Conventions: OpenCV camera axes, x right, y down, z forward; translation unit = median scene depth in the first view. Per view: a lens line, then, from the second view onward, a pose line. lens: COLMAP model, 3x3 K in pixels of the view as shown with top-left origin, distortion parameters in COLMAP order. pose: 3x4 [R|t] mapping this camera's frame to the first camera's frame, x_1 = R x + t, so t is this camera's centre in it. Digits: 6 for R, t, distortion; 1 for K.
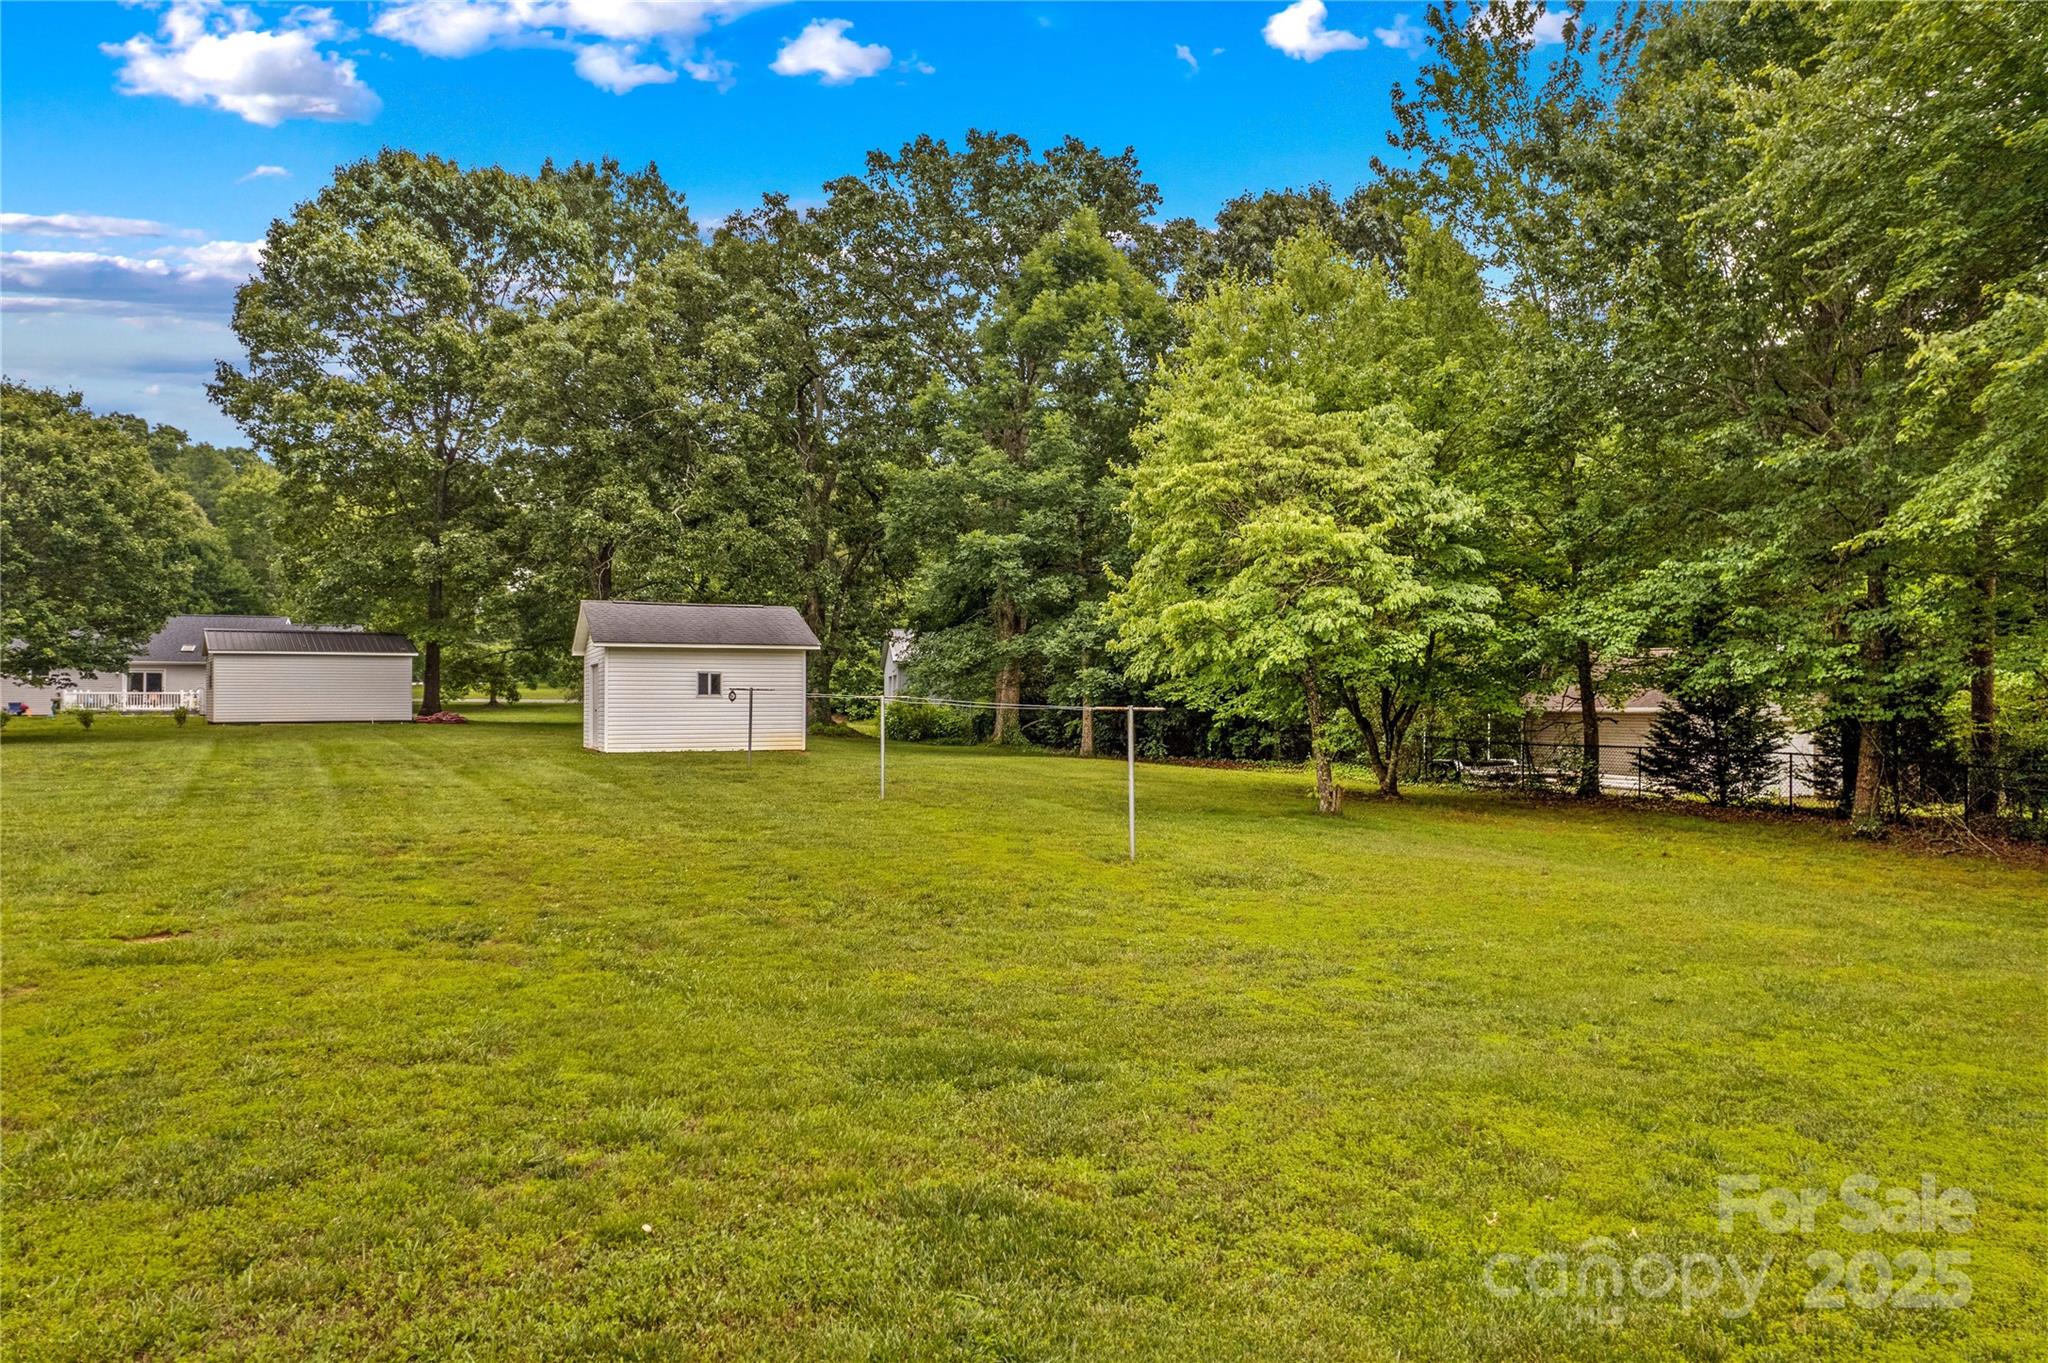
lens RADIAL K [[1305.4, 0, 1024.0], [0, 1305.4, 681.5], [0, 0, 1]] dist [-0.025973, 0.003570]
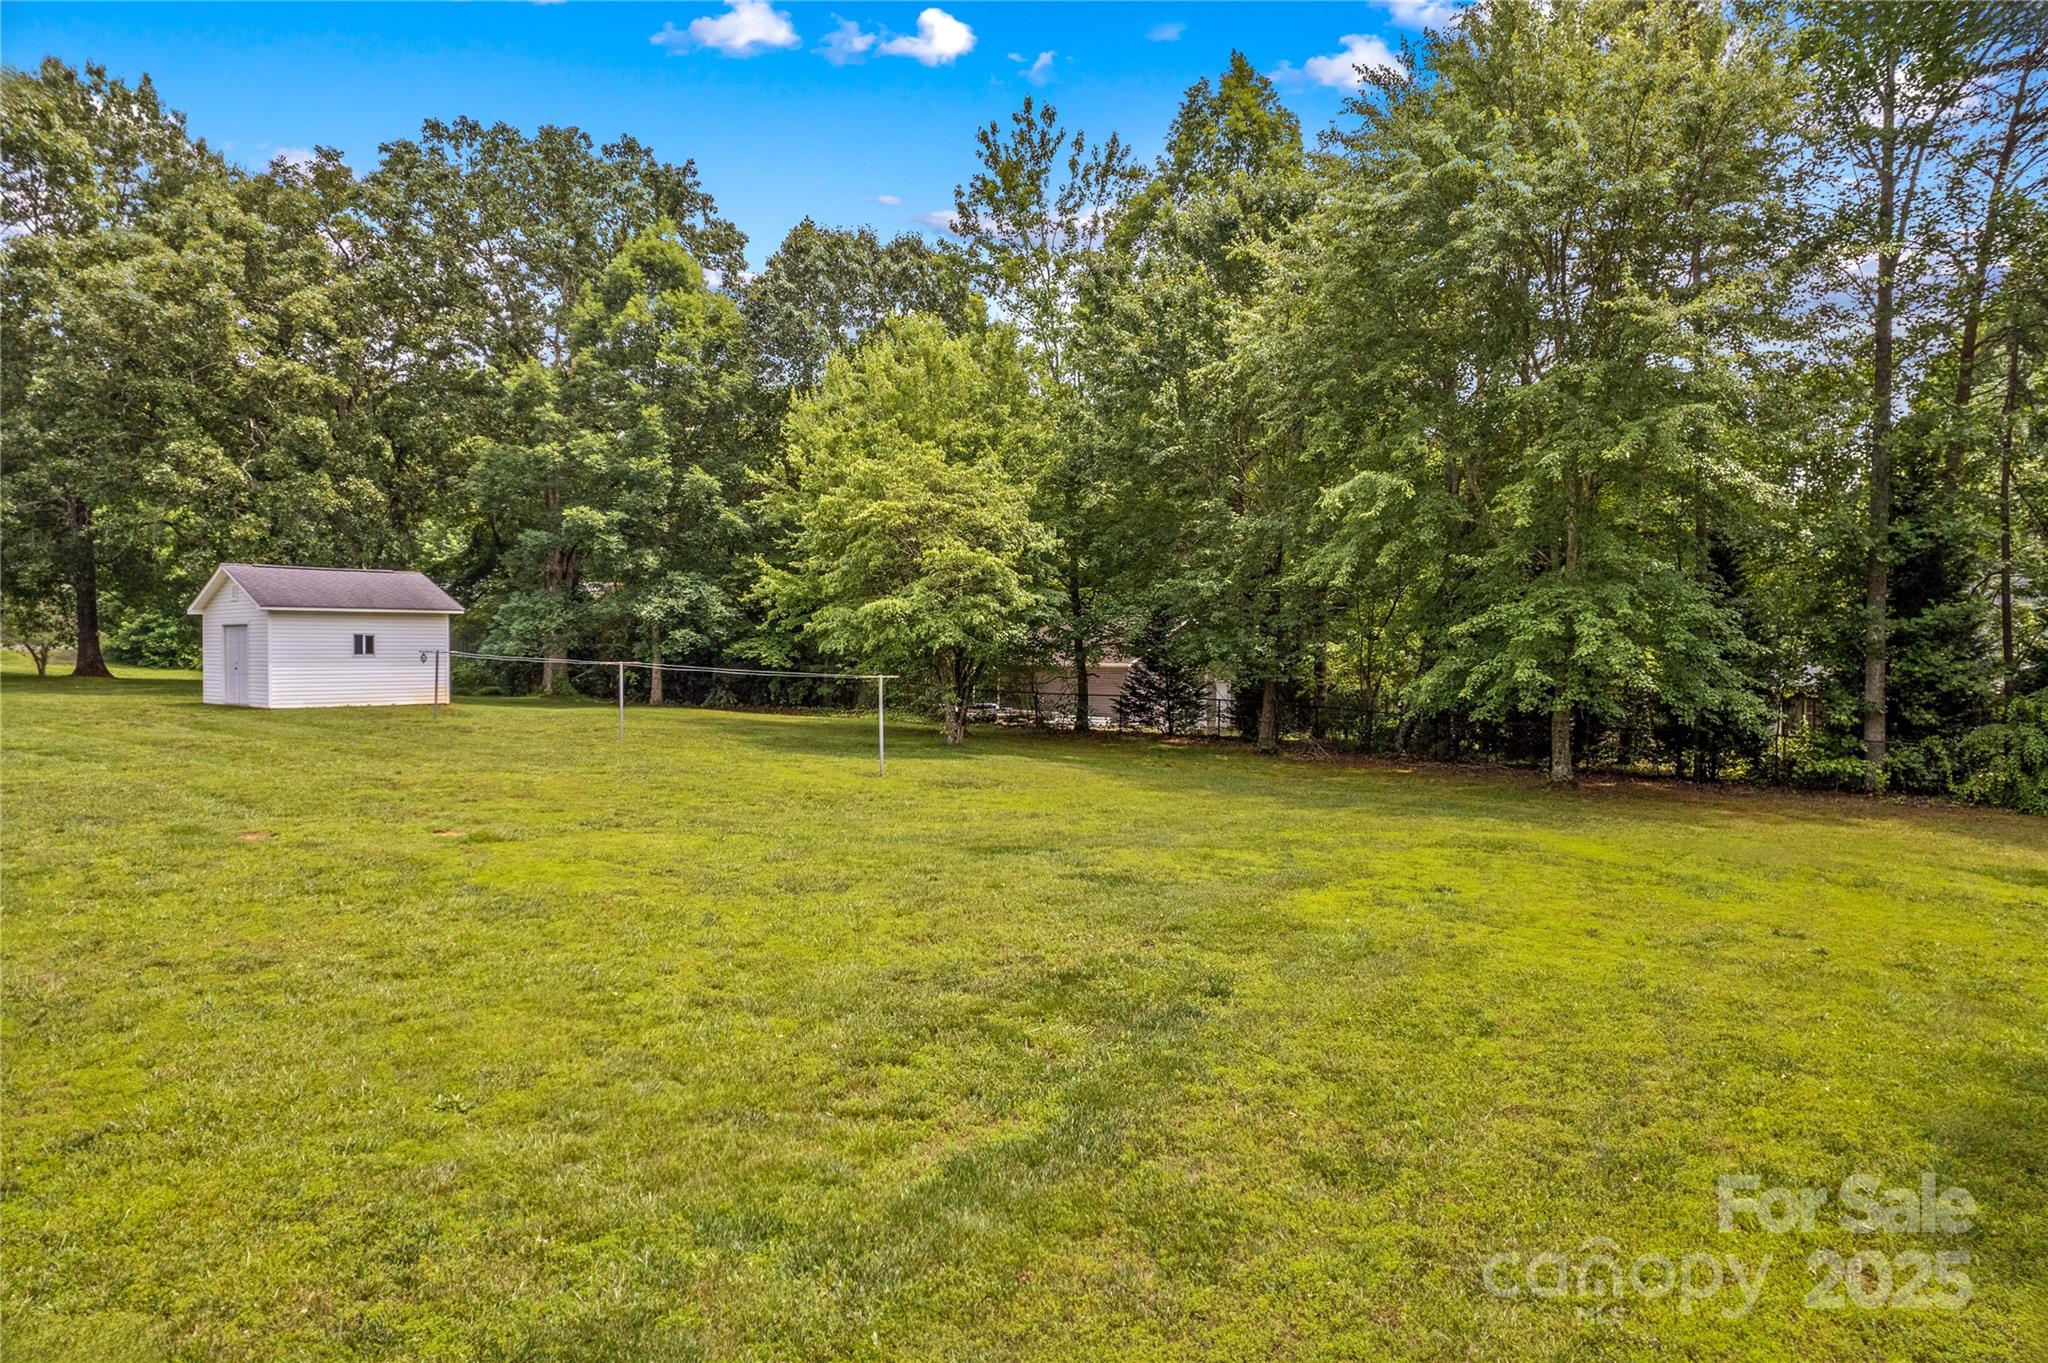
lens RADIAL K [[1250.0, 0, 1024.0], [0, 1250.0, 681.5], [0, 0, 1]] dist [-0.052590, 0.054112]
pose [[0.913163, -0.004218, 0.407574, -0.155989], [-0.012482, 0.999188, 0.038307, -0.013621], [-0.407404, -0.040067, 0.912368, -0.174536]]
